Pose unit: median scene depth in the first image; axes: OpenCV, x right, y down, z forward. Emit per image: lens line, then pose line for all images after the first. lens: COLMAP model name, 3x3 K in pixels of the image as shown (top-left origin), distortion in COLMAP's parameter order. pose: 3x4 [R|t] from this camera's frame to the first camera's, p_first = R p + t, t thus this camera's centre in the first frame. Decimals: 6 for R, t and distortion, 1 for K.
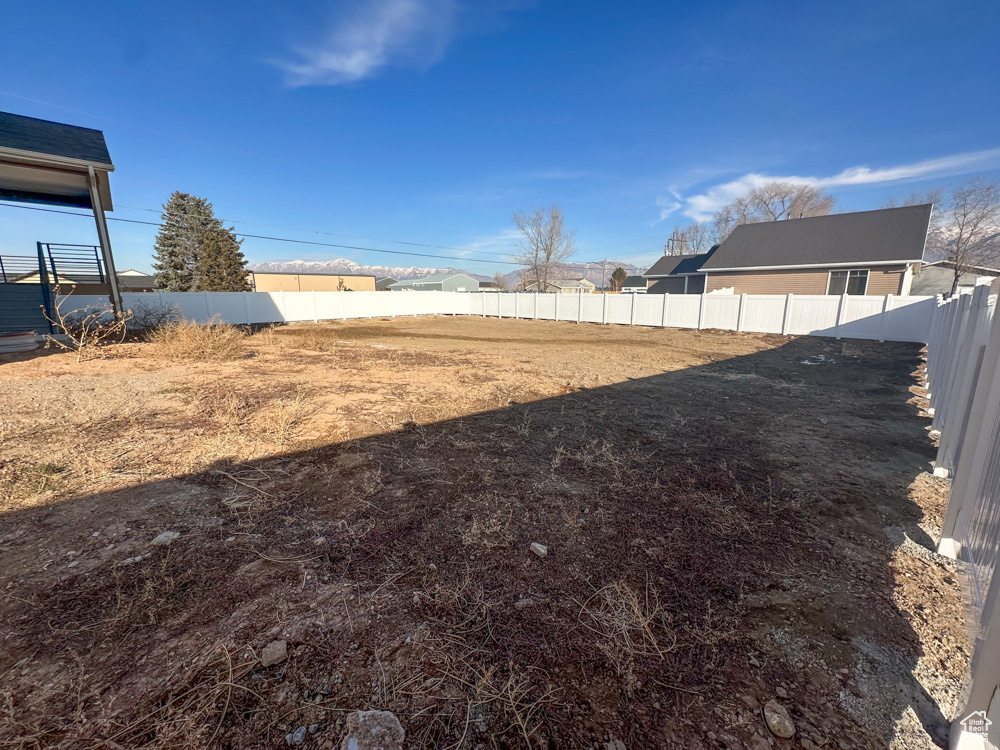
lens RADIAL K [[403.3, 0, 503.3], [0, 403.3, 377.4], [0, 0, 1]] dist [-0.001914, 0.000385]
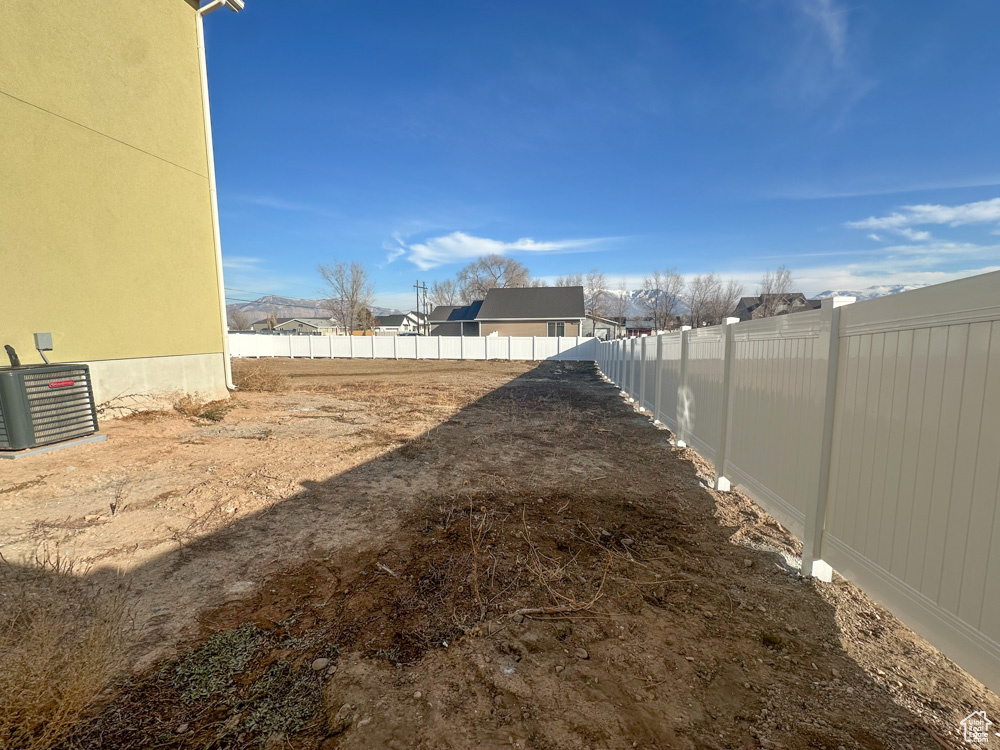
lens RADIAL K [[403.3, 0, 516.0], [0, 403.3, 388.3], [0, 0, 1]] dist [-0.001914, 0.000385]
pose [[0.791598, -0.086437, 0.604898, -0.441065], [0.125530, 0.991834, -0.022546, 0.041981], [-0.598009, 0.093780, 0.795984, -0.313494]]
